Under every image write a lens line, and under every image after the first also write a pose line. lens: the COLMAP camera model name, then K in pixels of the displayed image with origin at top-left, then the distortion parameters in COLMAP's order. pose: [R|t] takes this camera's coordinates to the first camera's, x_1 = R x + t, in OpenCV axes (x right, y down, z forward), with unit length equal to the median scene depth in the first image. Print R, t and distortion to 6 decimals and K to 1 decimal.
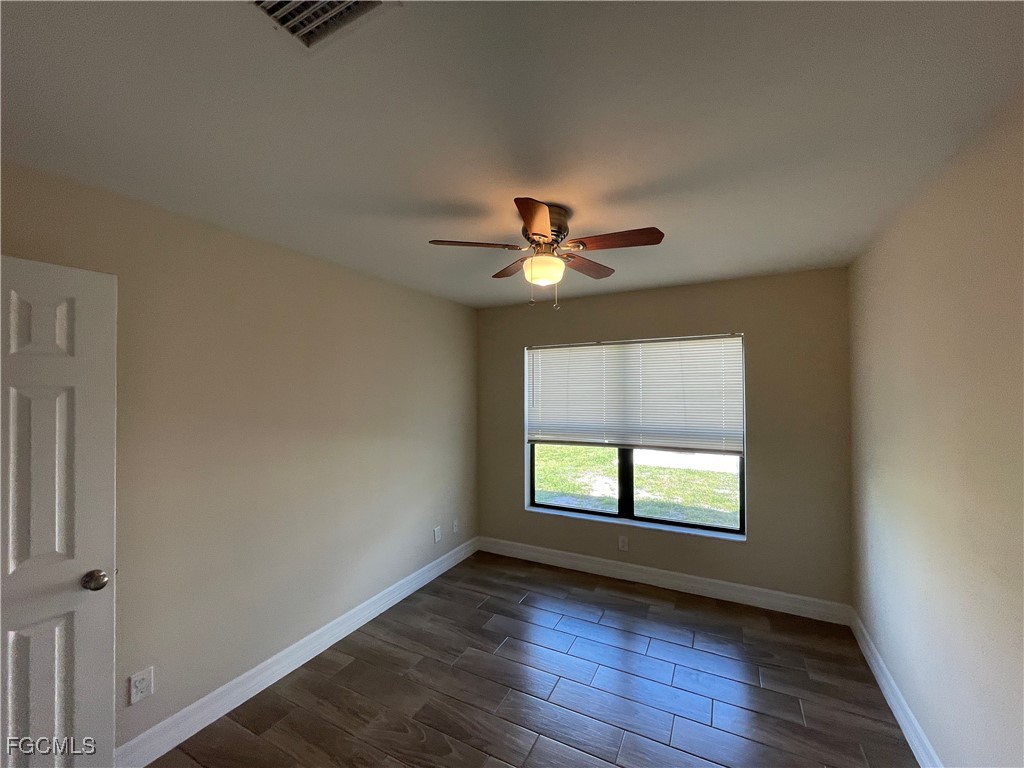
lens RADIAL K [[413.5, 0, 512.0], [0, 413.5, 384.0], [0, 0, 1]] dist [-0.000631, -0.000050]
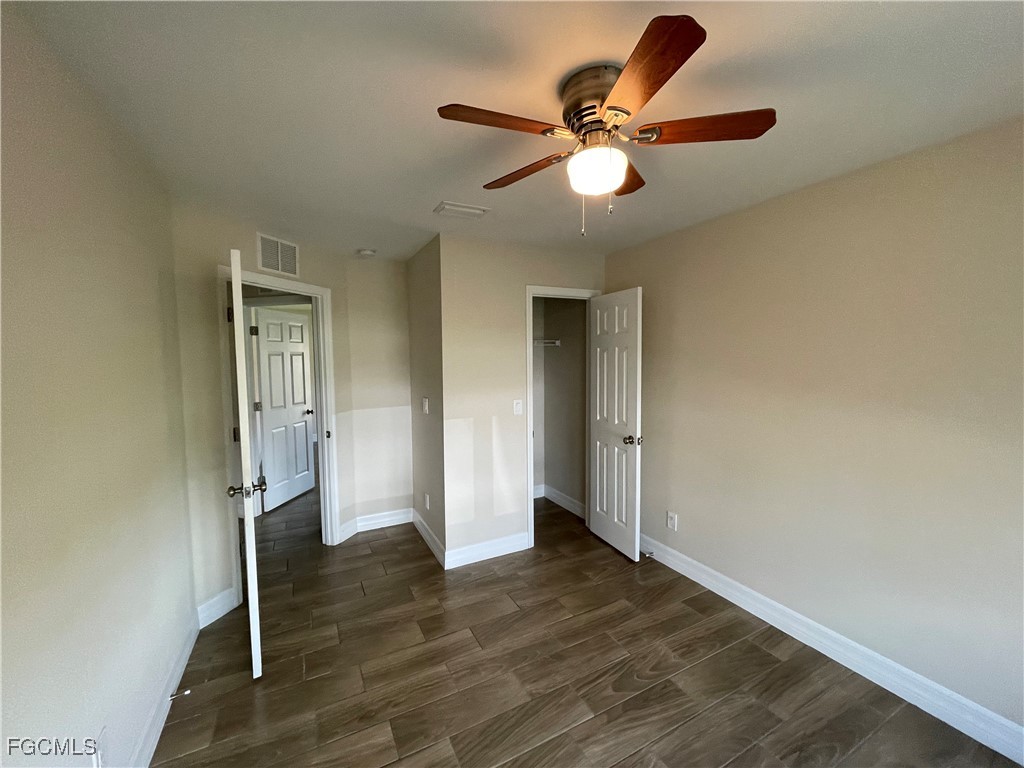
lens RADIAL K [[413.5, 0, 512.0], [0, 413.5, 384.0], [0, 0, 1]] dist [-0.000631, -0.000050]
pose [[-0.576005, 0.071241, -0.814336, 0.710906], [0.025677, 0.997280, 0.069083, 0.024567], [0.817043, 0.018883, -0.576268, 1.217929]]
